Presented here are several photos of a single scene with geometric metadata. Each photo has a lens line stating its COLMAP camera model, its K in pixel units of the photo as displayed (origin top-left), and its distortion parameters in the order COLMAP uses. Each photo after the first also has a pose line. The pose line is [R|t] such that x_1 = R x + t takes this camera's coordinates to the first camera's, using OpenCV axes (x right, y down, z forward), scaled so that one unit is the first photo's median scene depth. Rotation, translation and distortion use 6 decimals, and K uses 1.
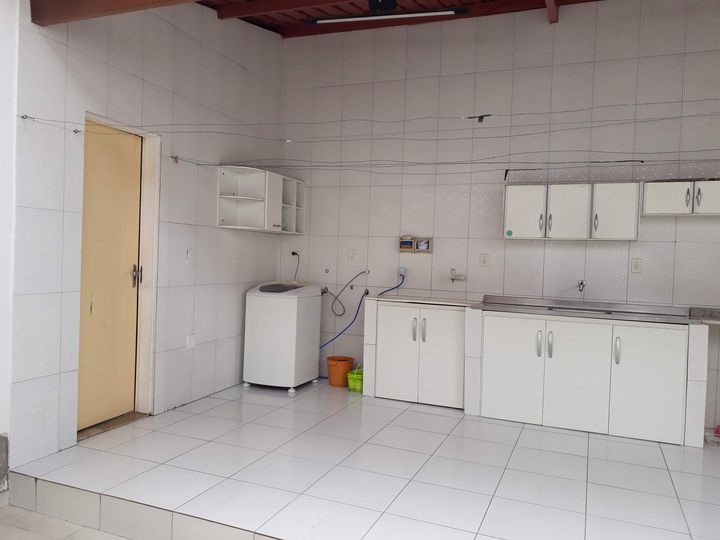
lens RADIAL K [[583.2, 0, 361.0], [0, 583.2, 270.2], [0, 0, 1]] dist [0.069018, -0.064580]
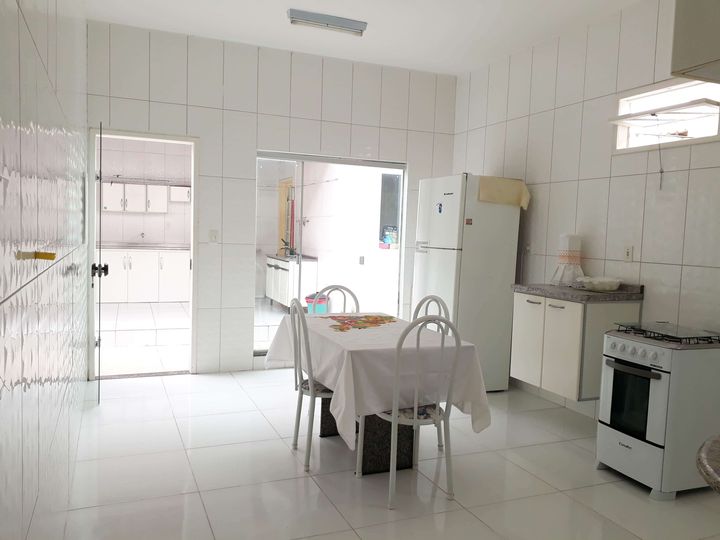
lens RADIAL K [[583.2, 0, 360.9], [0, 583.2, 270.0], [0, 0, 1]] dist [0.069018, -0.064580]
pose [[0.715510, -0.058403, 0.696156, -0.513375], [0.007602, 0.997091, 0.075837, -0.001011], [-0.698561, -0.048970, 0.713873, -0.994253]]
